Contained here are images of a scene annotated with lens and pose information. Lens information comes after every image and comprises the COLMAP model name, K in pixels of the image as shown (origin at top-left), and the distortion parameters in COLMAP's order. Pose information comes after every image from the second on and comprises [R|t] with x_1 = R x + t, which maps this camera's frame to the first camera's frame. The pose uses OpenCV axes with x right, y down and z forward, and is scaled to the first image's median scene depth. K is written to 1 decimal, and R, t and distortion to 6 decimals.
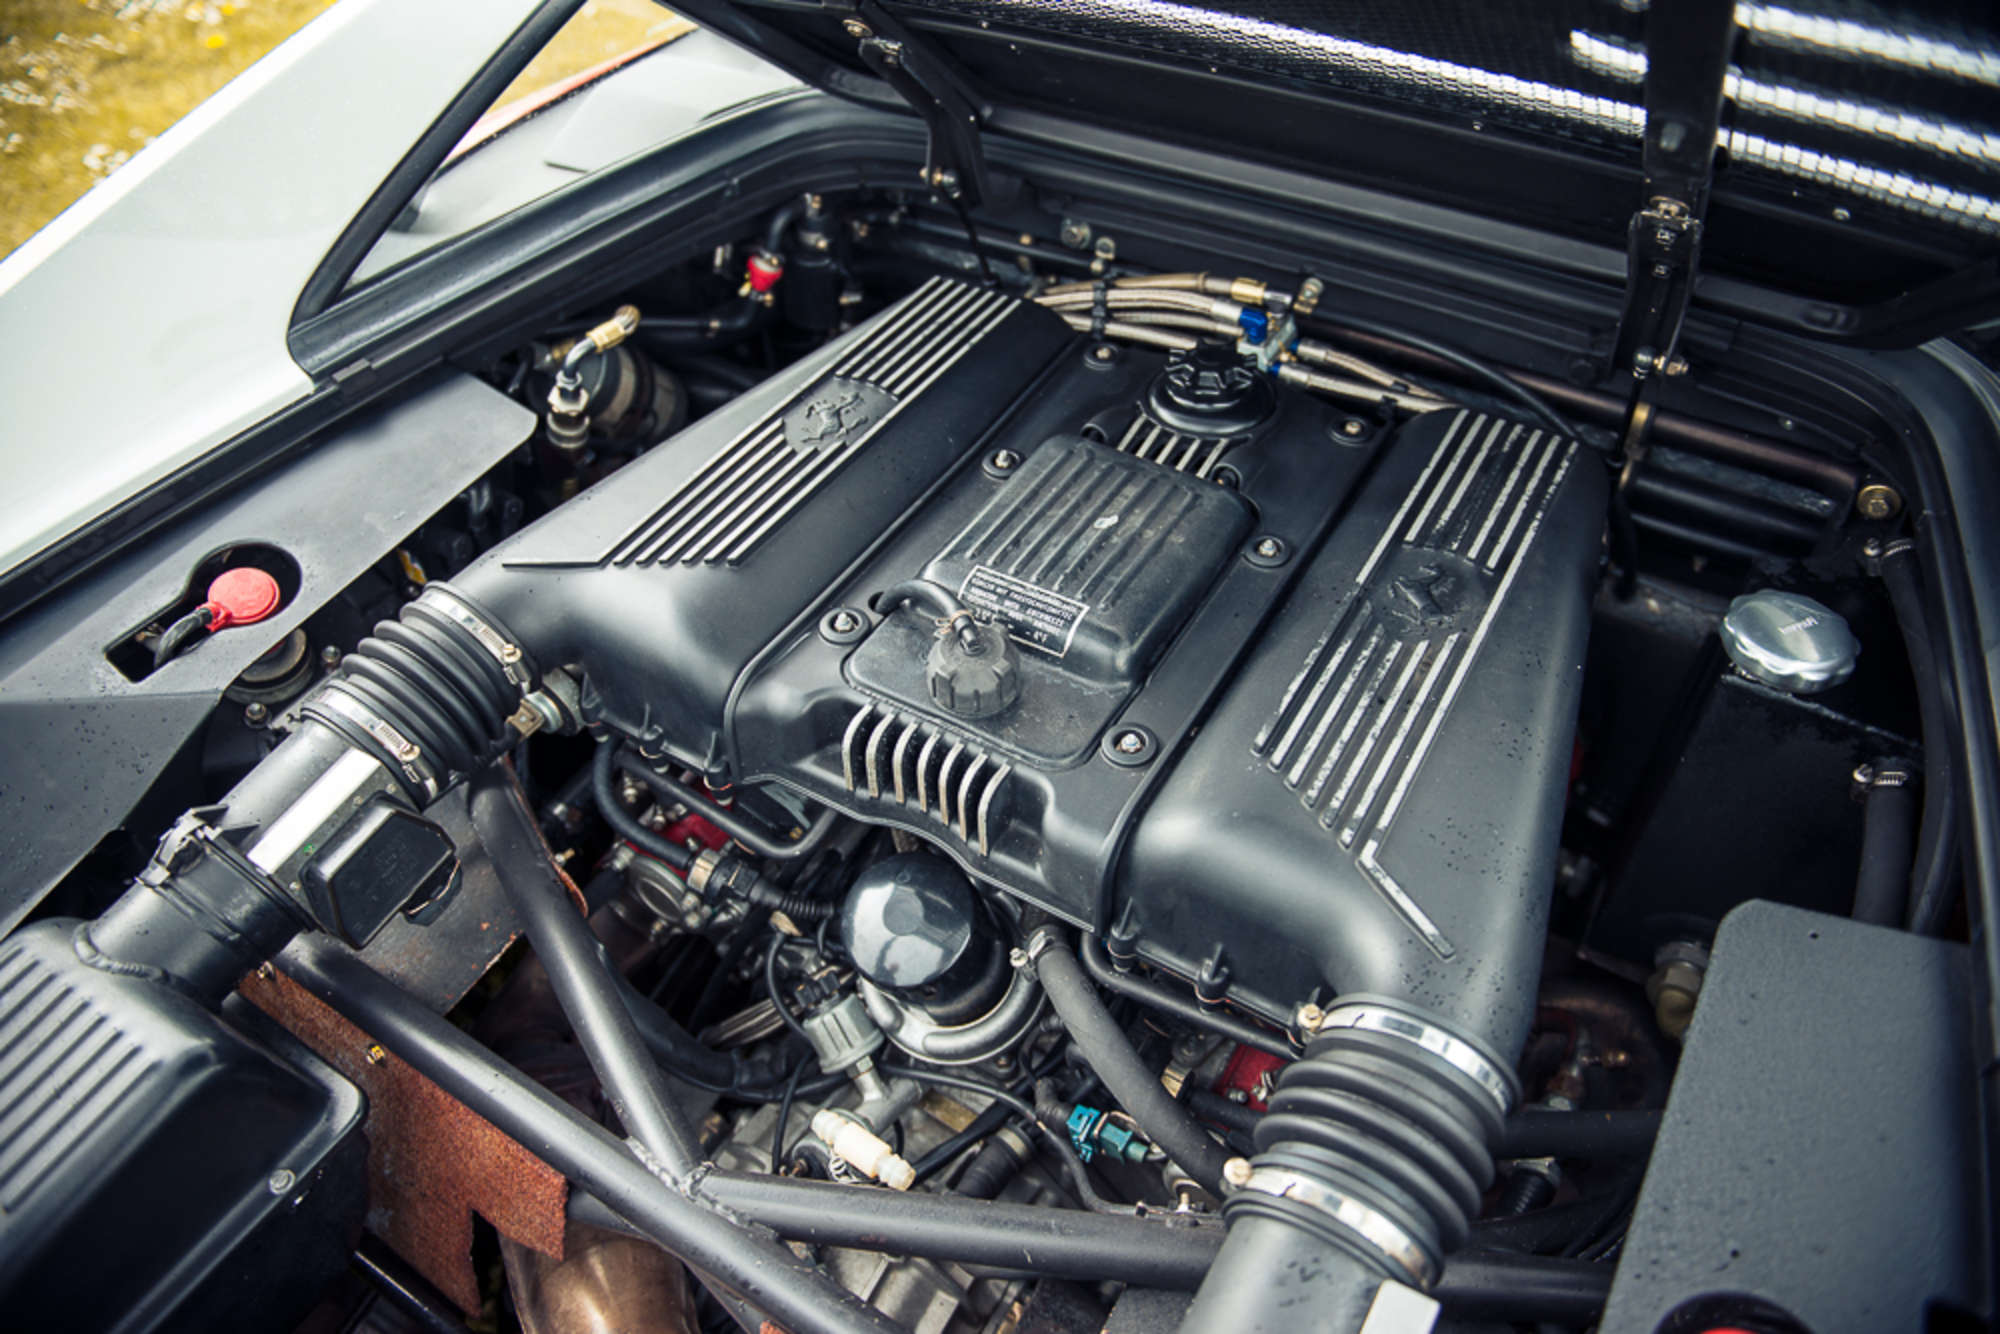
lens RADIAL K [[1334.4, 0, 1000.0], [0, 1334.4, 667.0], [0, 0, 1]] dist [-0.056444, 0.000005]
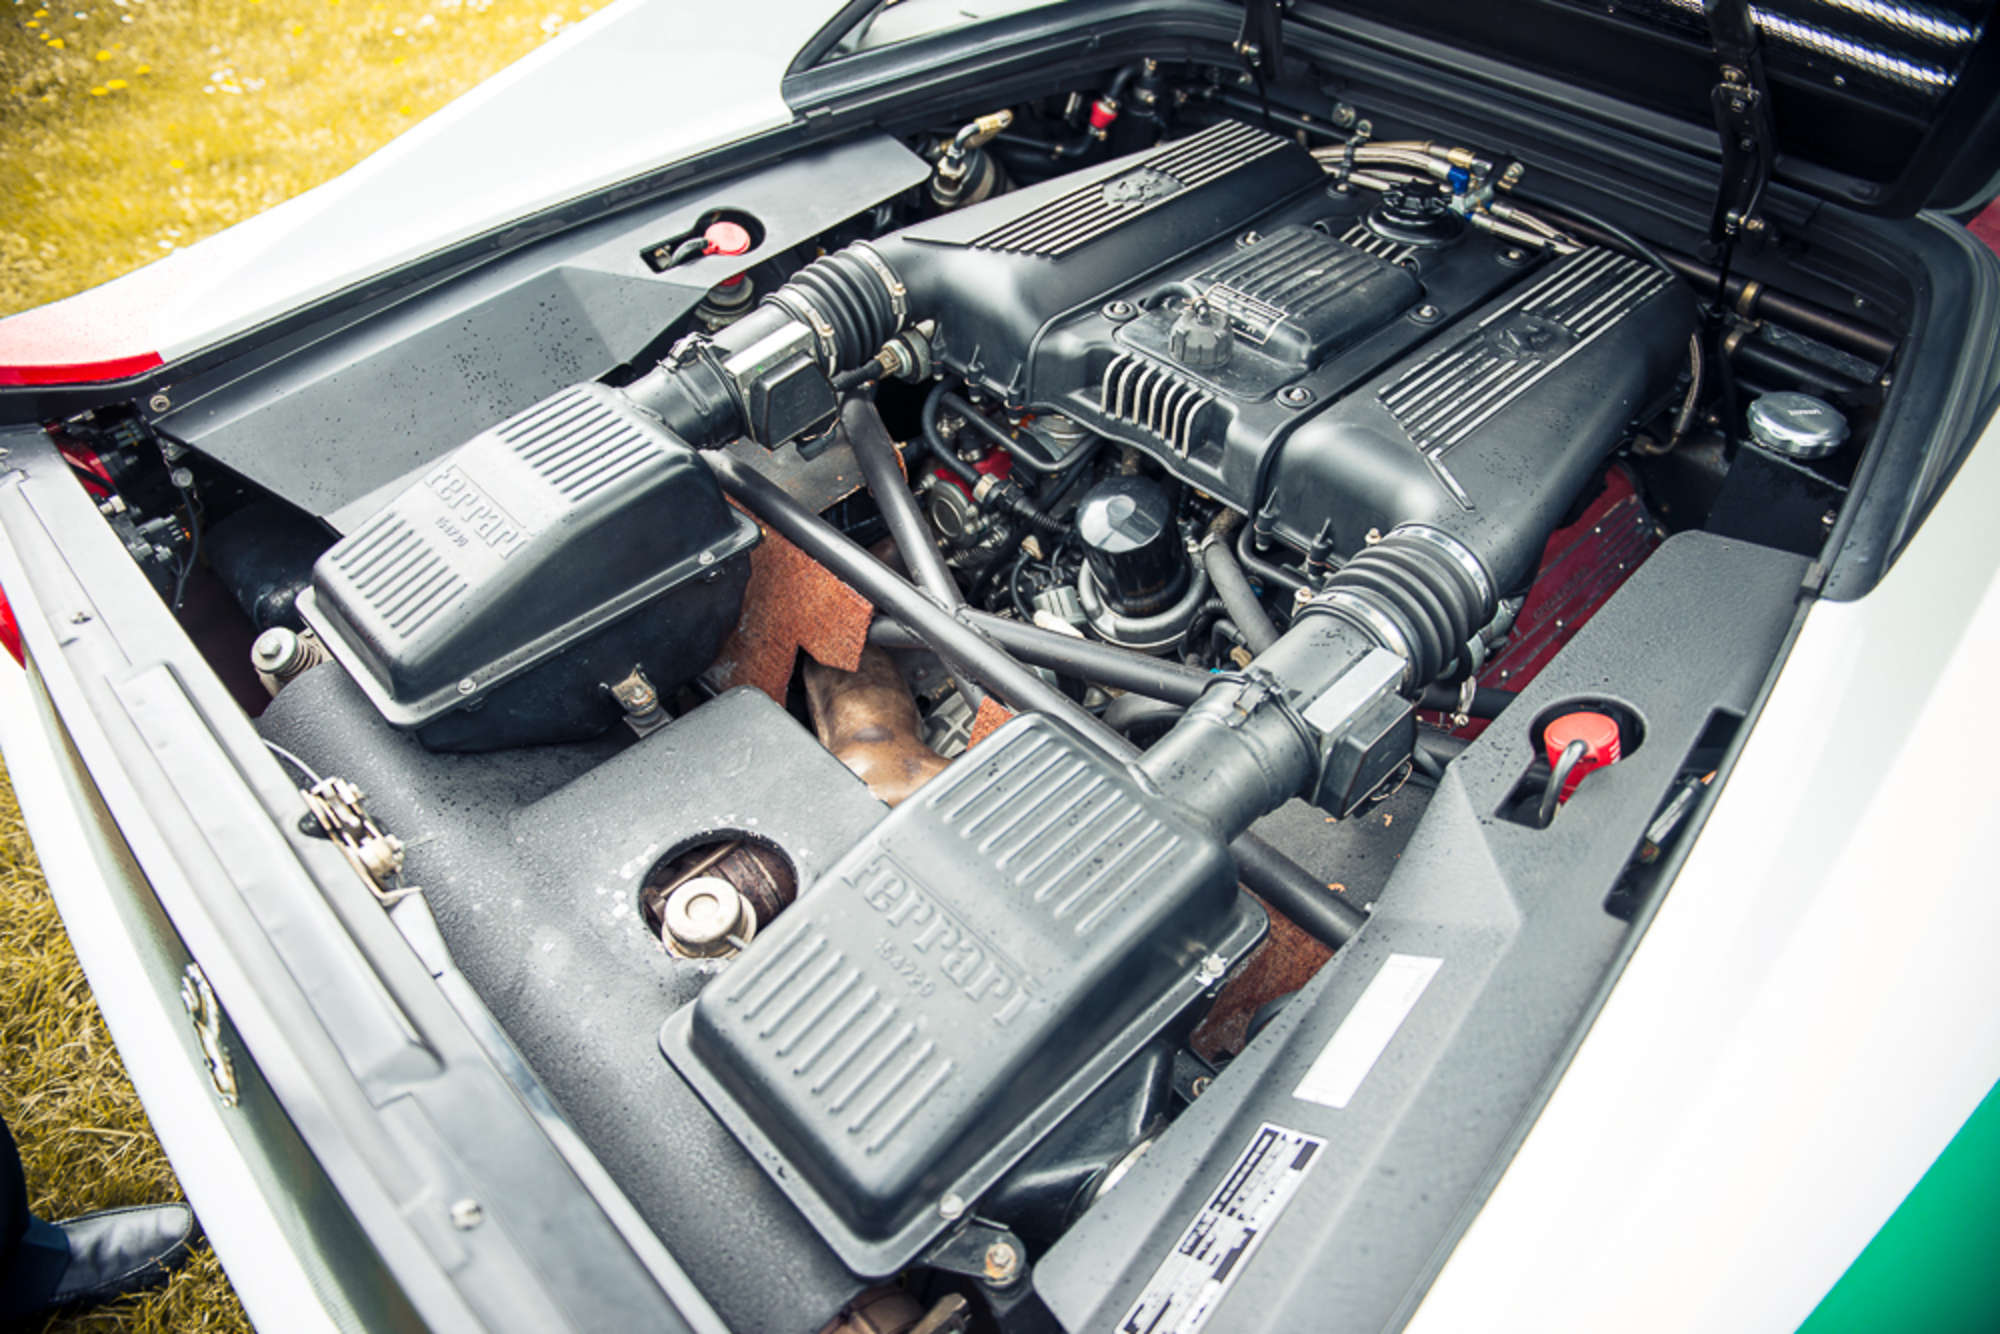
lens RADIAL K [[1334.4, 0, 1000.0], [0, 1334.4, 667.0], [0, 0, 1]] dist [-0.056444, 0.000005]
pose [[0.965731, 0.197383, -0.168532, 0.075532], [-0.198024, 0.980109, 0.013162, 0.343222], [0.167777, 0.020663, 0.985608, -0.430260]]
